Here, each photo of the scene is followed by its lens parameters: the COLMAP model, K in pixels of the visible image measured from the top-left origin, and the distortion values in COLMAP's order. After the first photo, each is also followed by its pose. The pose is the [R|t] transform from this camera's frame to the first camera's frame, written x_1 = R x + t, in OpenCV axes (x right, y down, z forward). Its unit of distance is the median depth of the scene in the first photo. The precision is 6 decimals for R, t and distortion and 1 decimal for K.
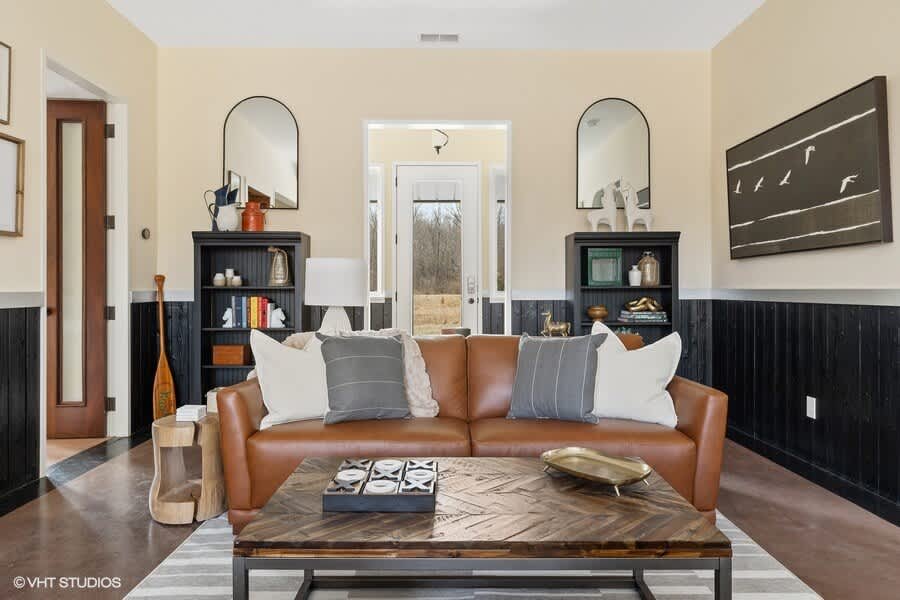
lens RADIAL K [[593.6, 0, 451.4], [0, 593.6, 284.5], [0, 0, 1]] dist [-0.004361, 0.001142]
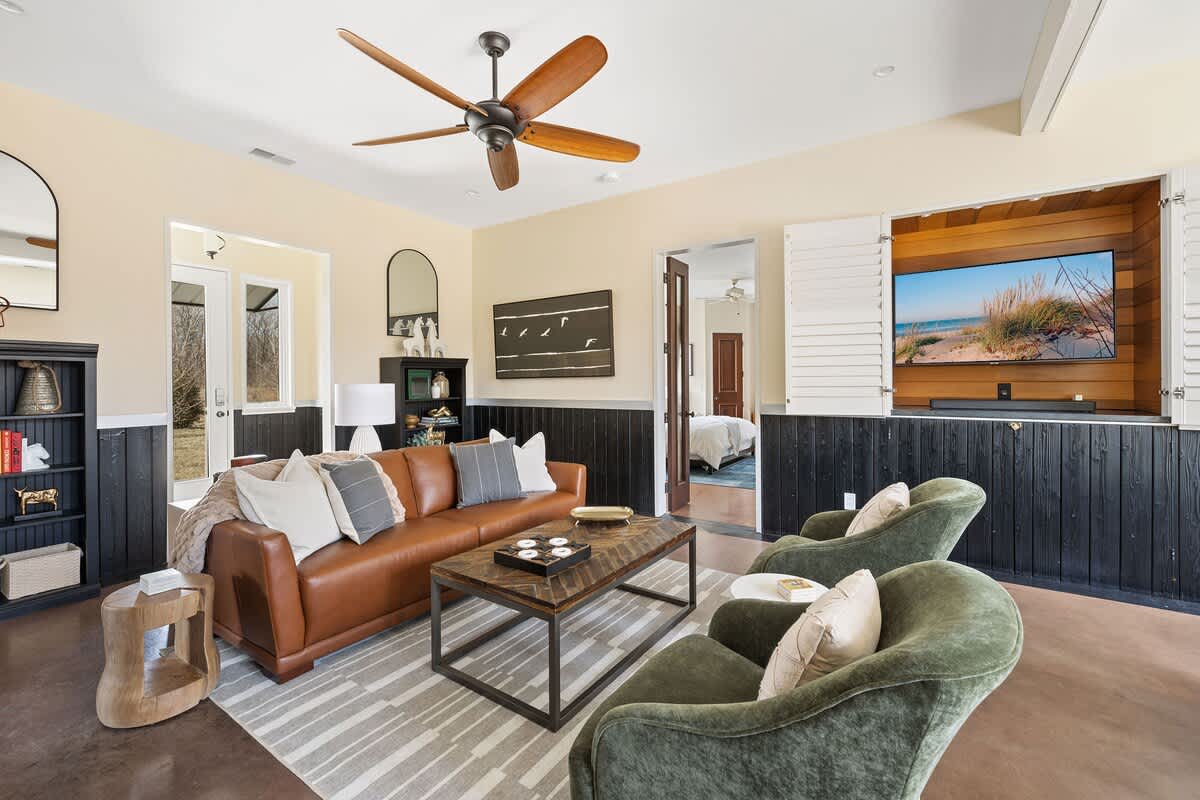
lens RADIAL K [[512.9, 0, 593.9], [0, 512.9, 376.9], [0, 0, 1]] dist [0.000657, 0.000095]
pose [[0.569943, 0.001318, 0.821683, -0.458326], [0.001533, 0.999995, -0.002668, -0.044152], [-0.821683, 0.002780, 0.569938, 0.064833]]
